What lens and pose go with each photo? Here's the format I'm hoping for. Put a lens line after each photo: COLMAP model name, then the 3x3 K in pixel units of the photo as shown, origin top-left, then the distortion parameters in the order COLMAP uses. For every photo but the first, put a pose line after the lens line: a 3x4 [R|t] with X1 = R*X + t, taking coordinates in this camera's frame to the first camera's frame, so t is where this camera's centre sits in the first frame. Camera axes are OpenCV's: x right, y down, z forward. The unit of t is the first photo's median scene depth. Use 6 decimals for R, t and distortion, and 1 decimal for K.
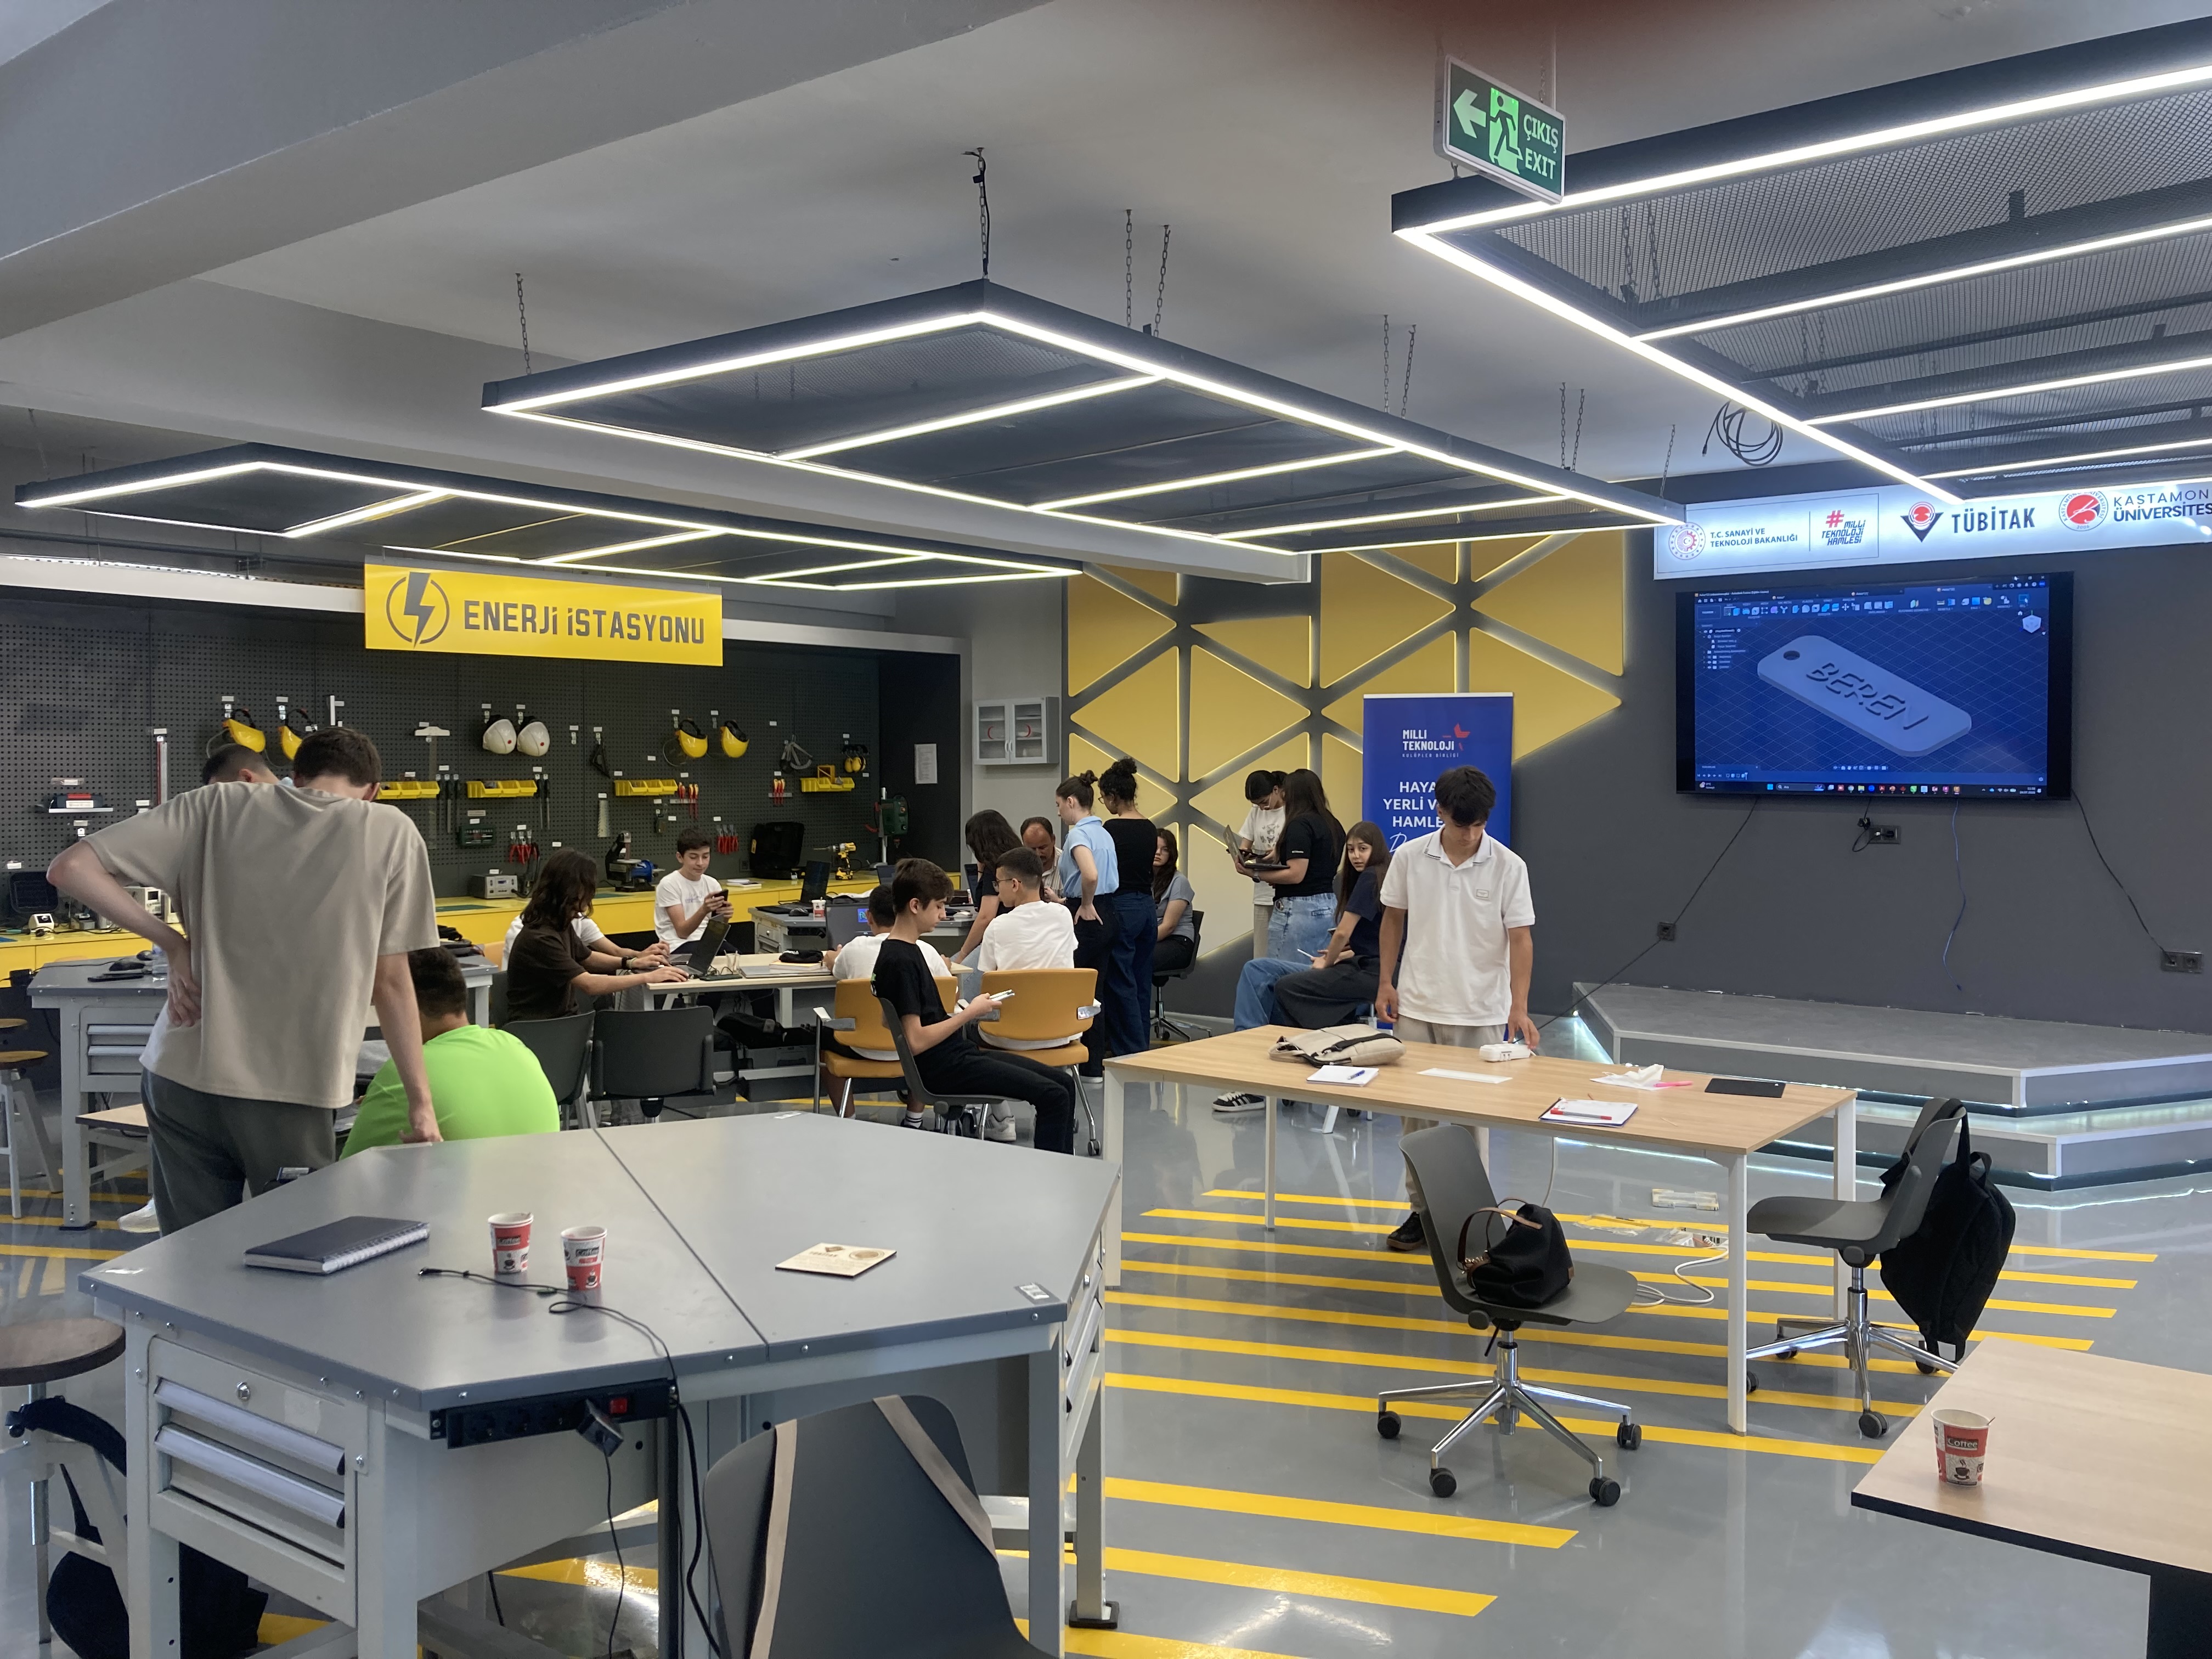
lens RADIAL K [[1855.0, 0, 1104.9], [0, 1855.0, 776.3], [0, 0, 1]] dist [0.067905, -0.086341]
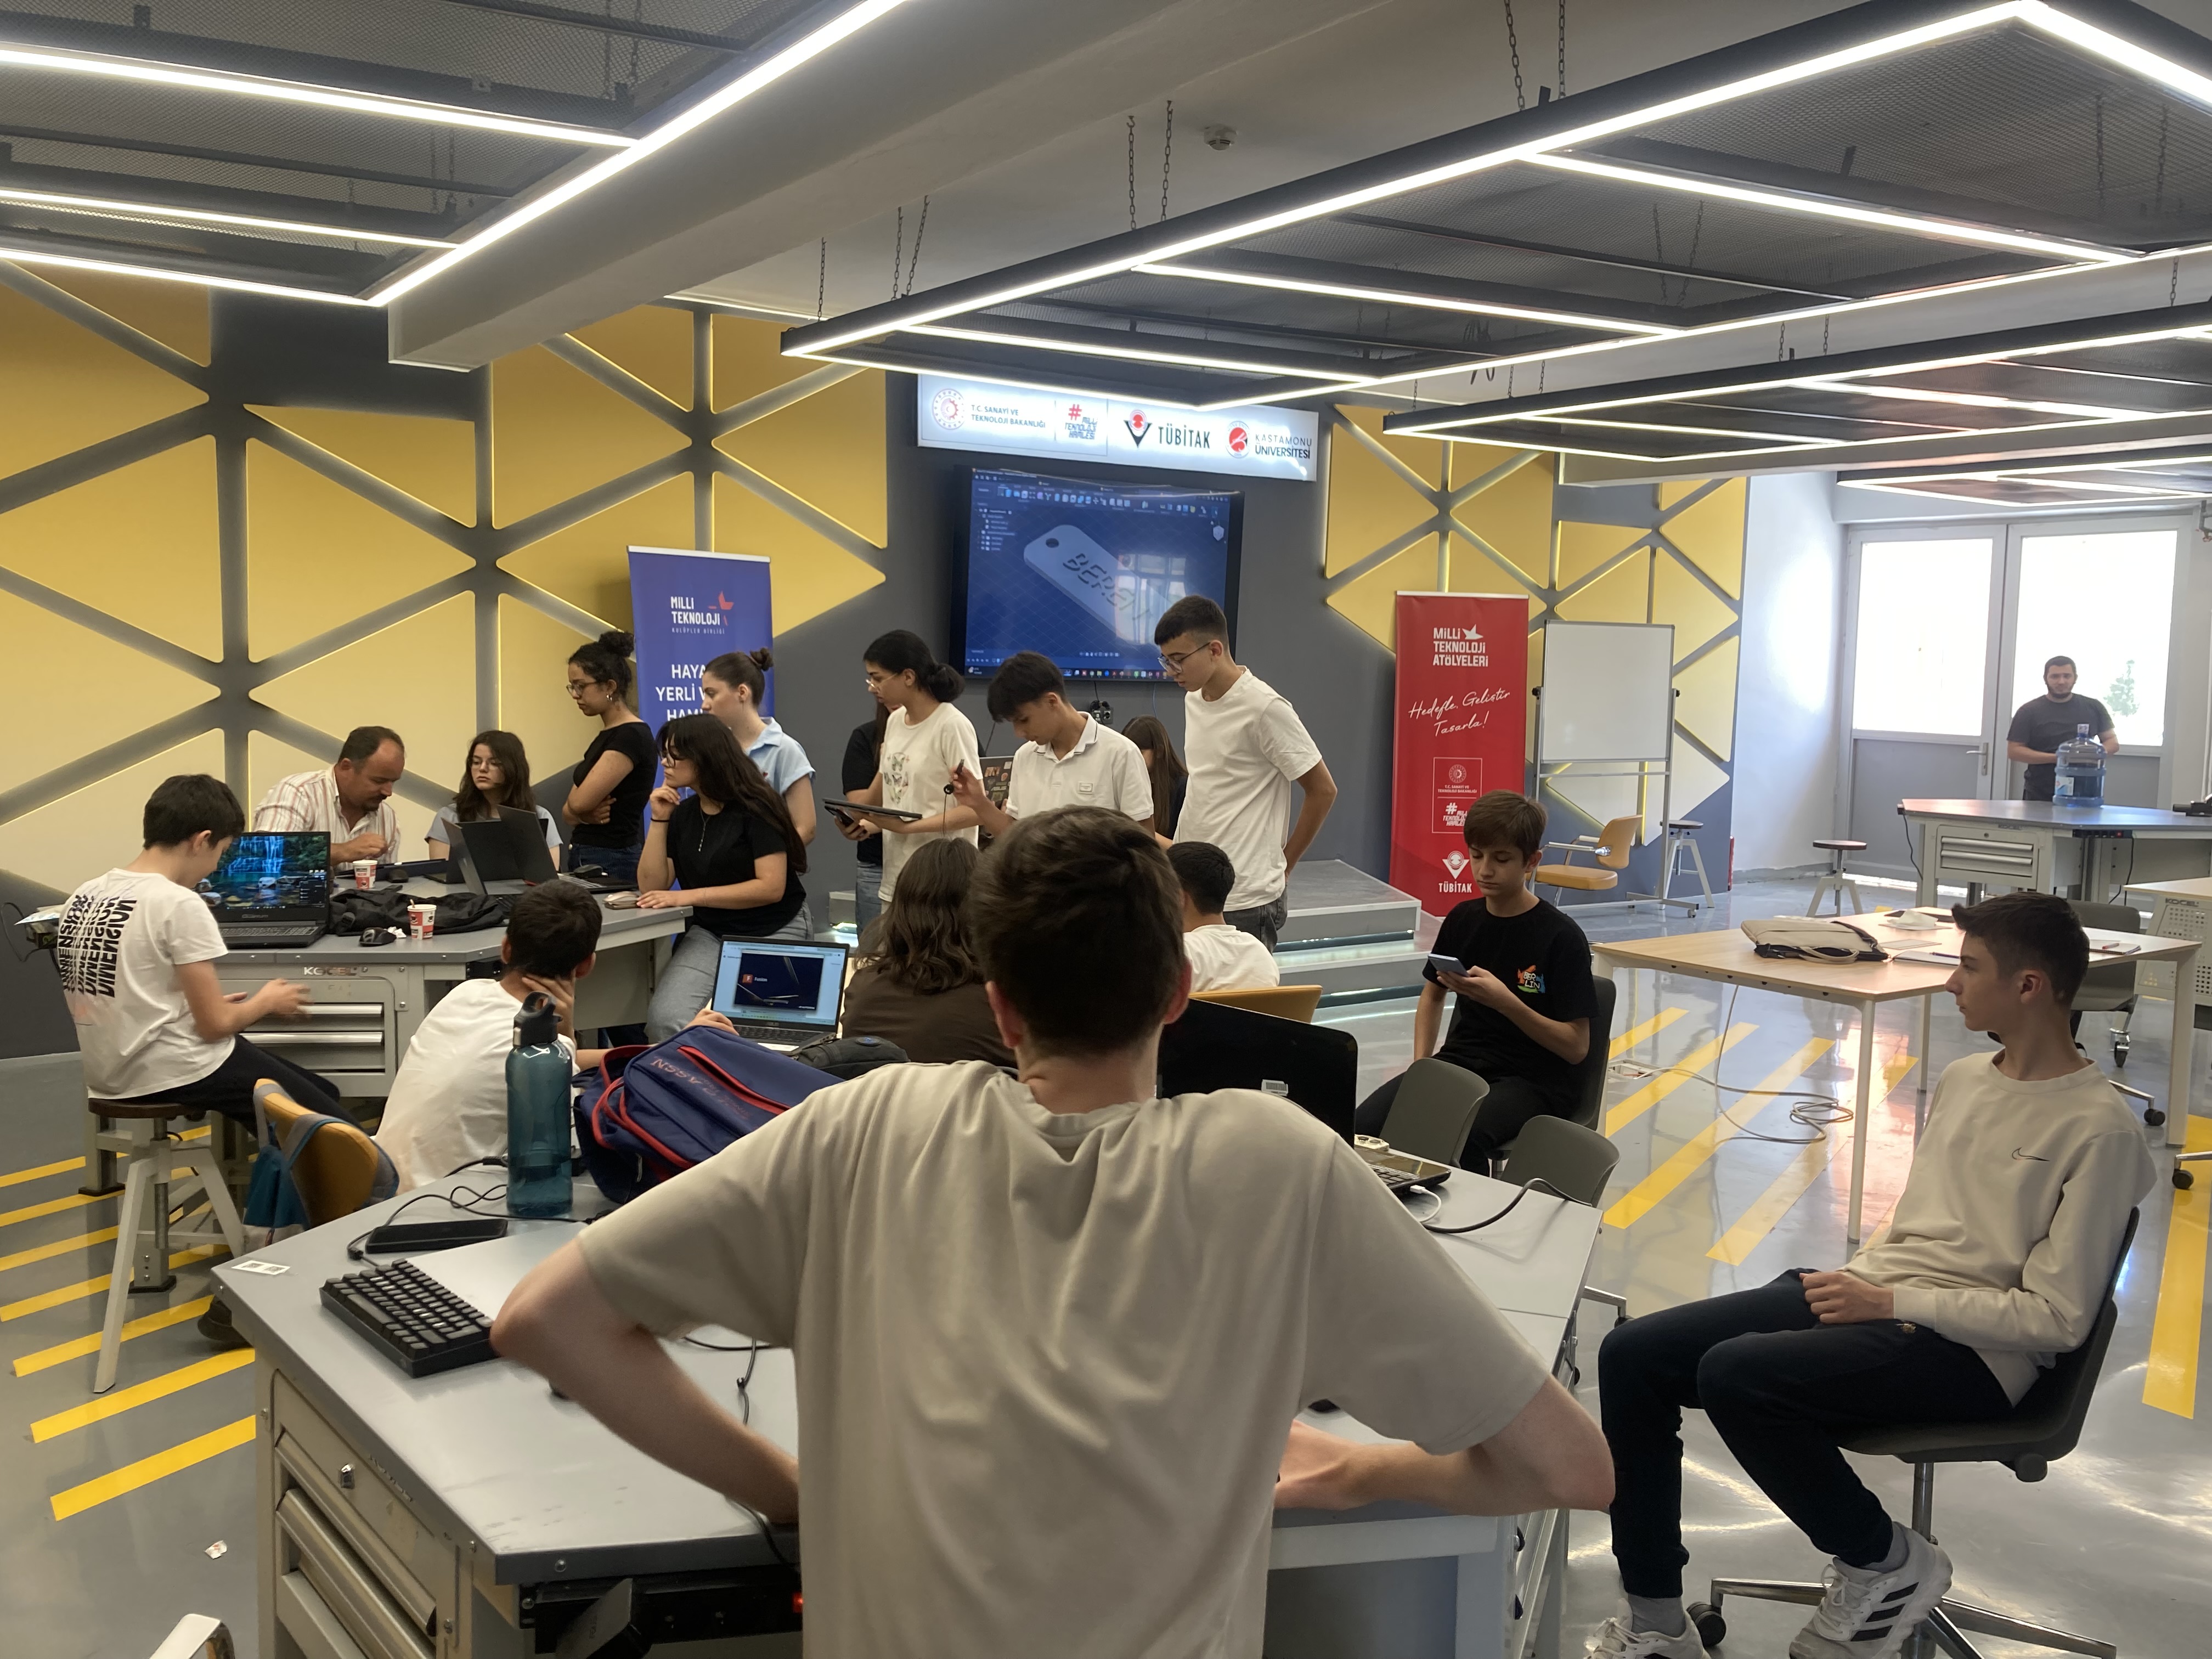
lens RADIAL K [[1855.0, 0, 1104.9], [0, 1855.0, 776.3], [0, 0, 1]] dist [0.067905, -0.086341]
pose [[0.296365, -0.060428, 0.953161, -0.566960], [-0.018726, 0.997437, 0.069057, -0.008026], [-0.954891, -0.038315, 0.294474, 0.643823]]
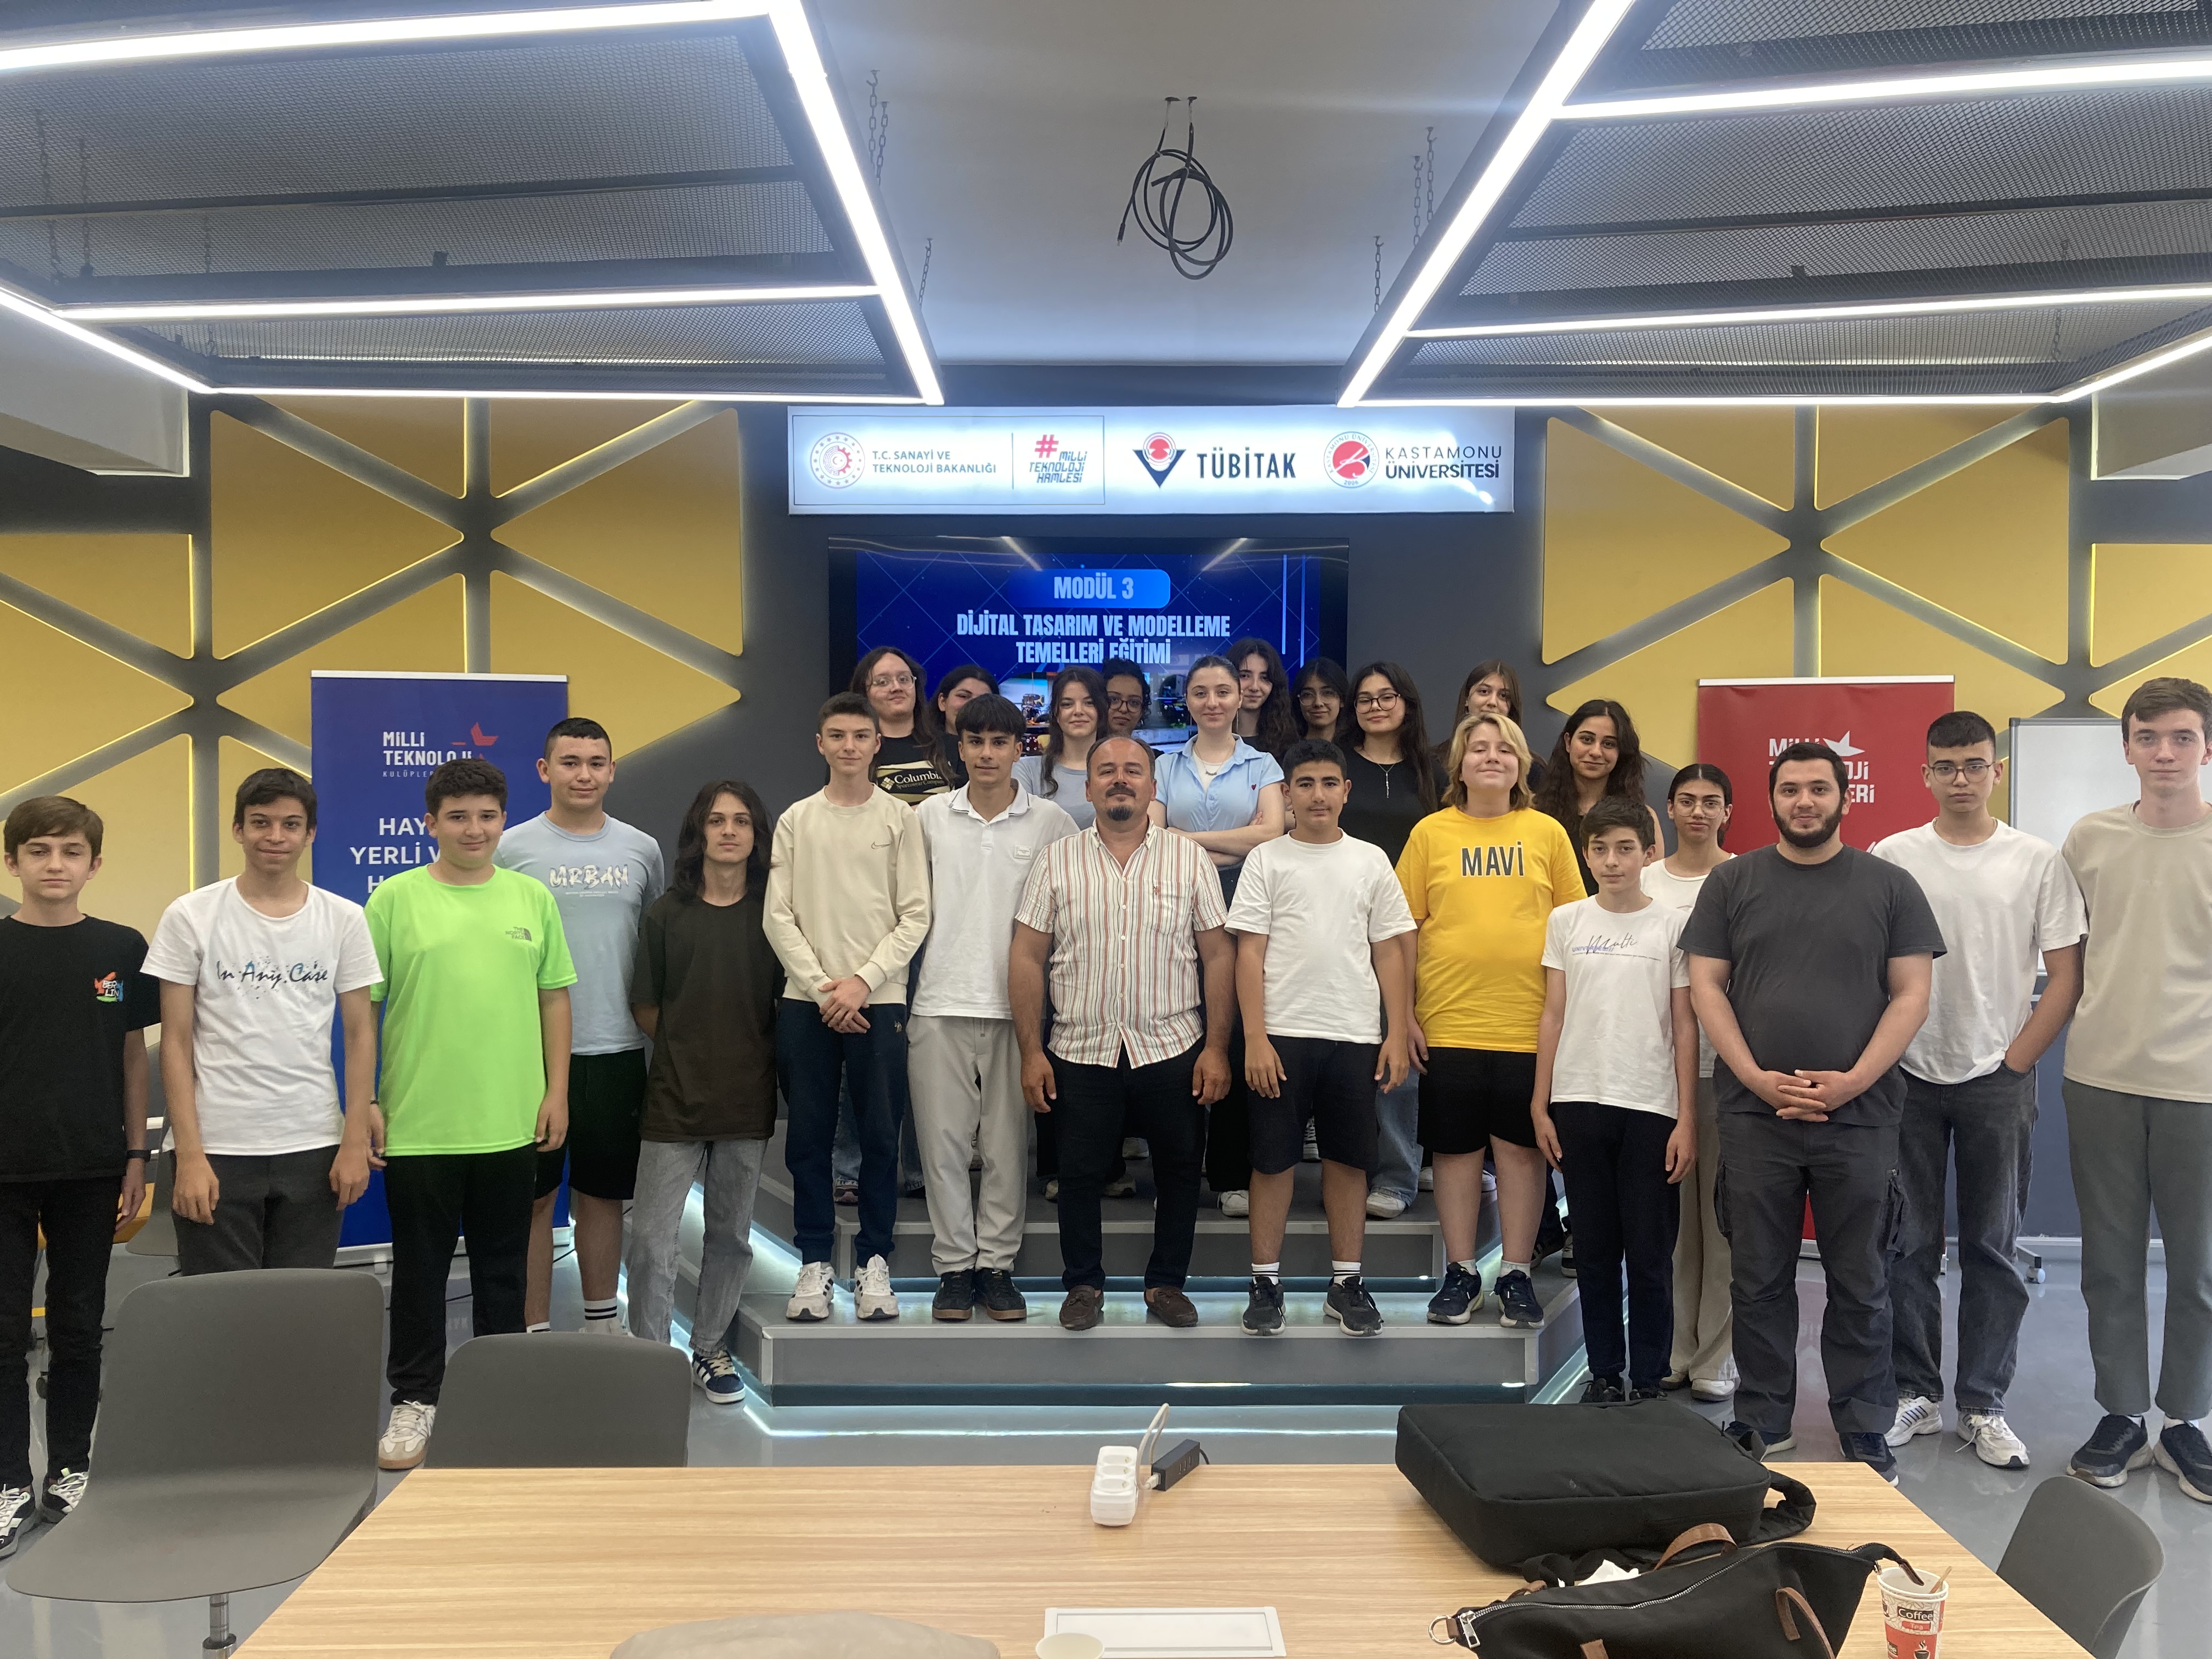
lens RADIAL K [[1860.8, 0, 1097.2], [0, 1860.8, 792.8], [0, 0, 1]] dist [0.070911, -0.089795]
pose [[0.794430, -0.013735, 0.607201, -0.028555], [0.002641, 0.999813, 0.019159, -0.017608], [-0.607351, -0.013617, 0.794317, 0.400195]]
